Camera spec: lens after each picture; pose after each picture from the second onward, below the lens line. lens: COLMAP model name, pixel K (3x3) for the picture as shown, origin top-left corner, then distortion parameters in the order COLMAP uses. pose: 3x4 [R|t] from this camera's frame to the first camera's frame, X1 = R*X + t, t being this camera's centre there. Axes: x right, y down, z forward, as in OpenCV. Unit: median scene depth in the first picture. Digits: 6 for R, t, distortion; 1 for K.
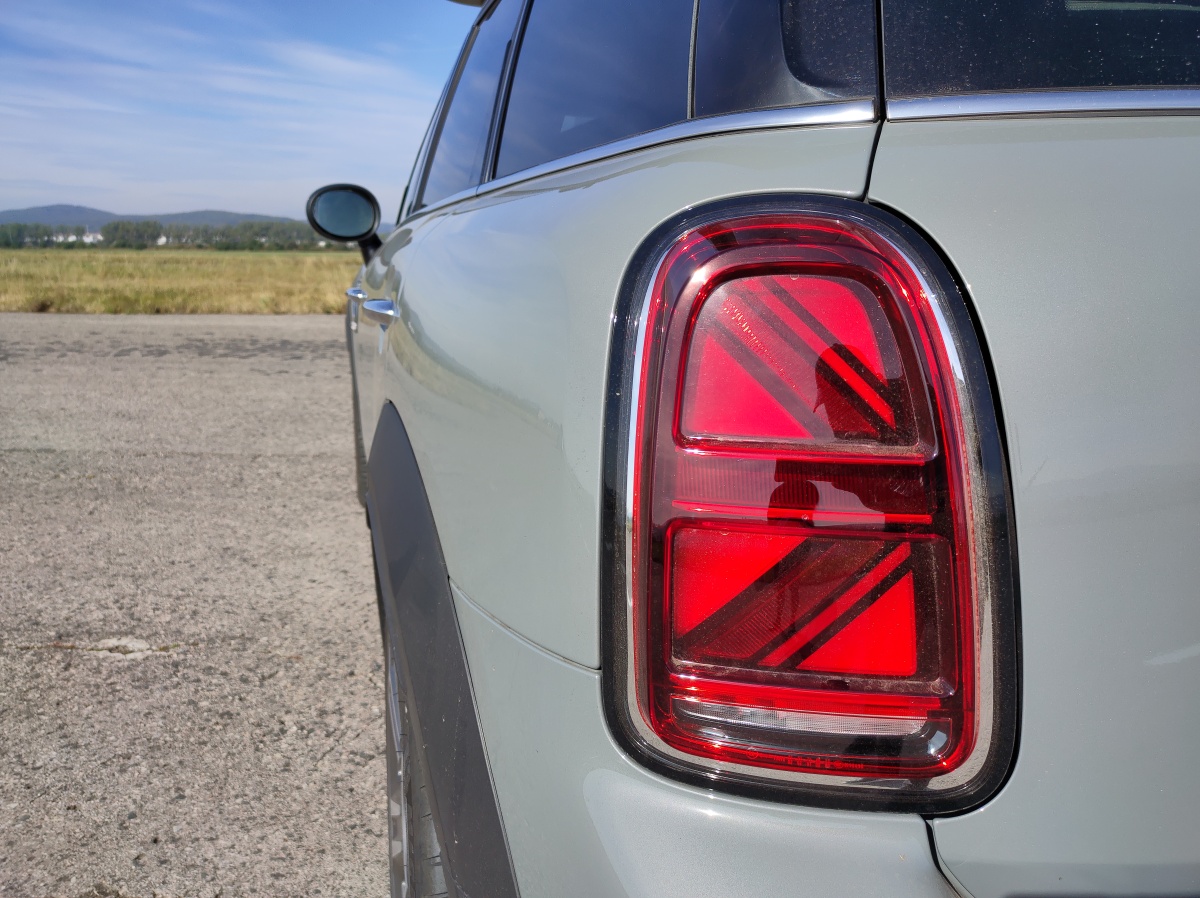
lens RADIAL K [[896.5, 0, 600.0], [0, 896.5, 449.0], [0, 0, 1]] dist [0.058694, -0.069802]
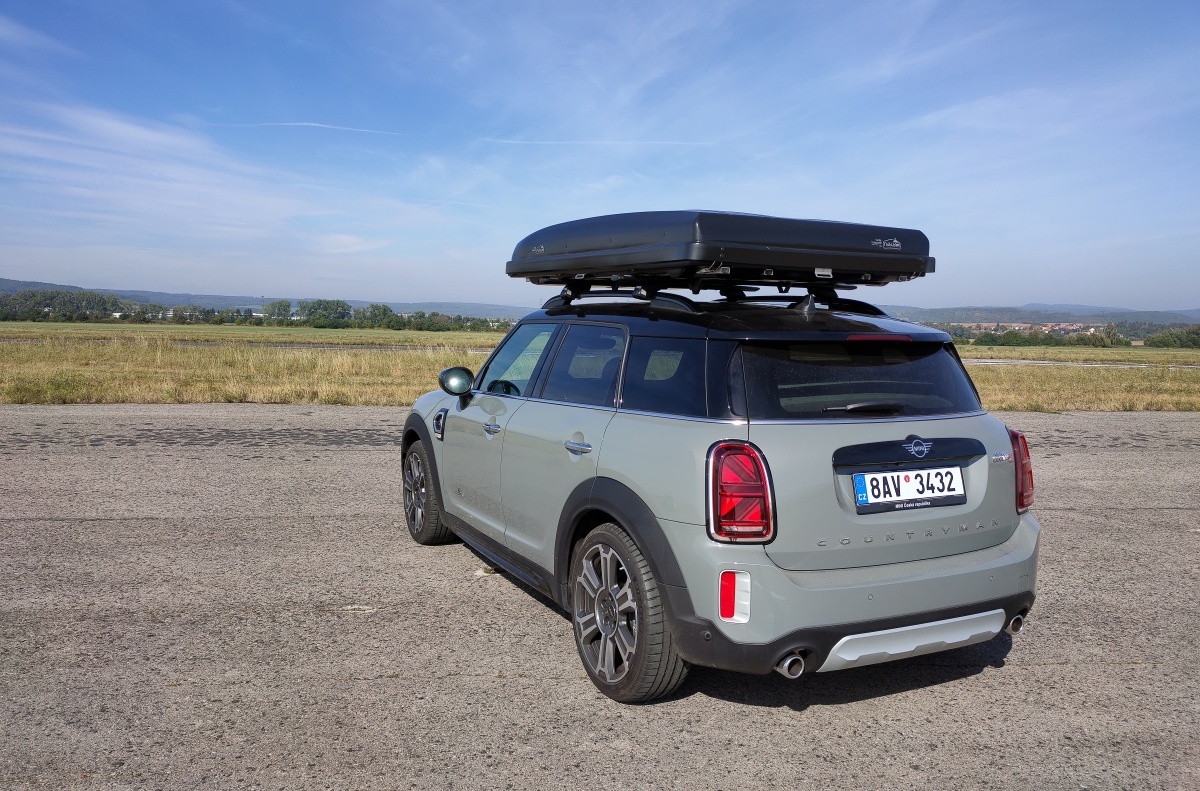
lens RADIAL K [[946.1, 0, 600.0], [0, 946.1, 395.5], [0, 0, 1]] dist [-0.001323, -0.002140]
pose [[0.976638, -0.005500, 0.214820, -0.102165], [0.033904, 0.991096, -0.128764, 0.010012], [-0.212199, 0.133039, 0.968128, -0.248745]]
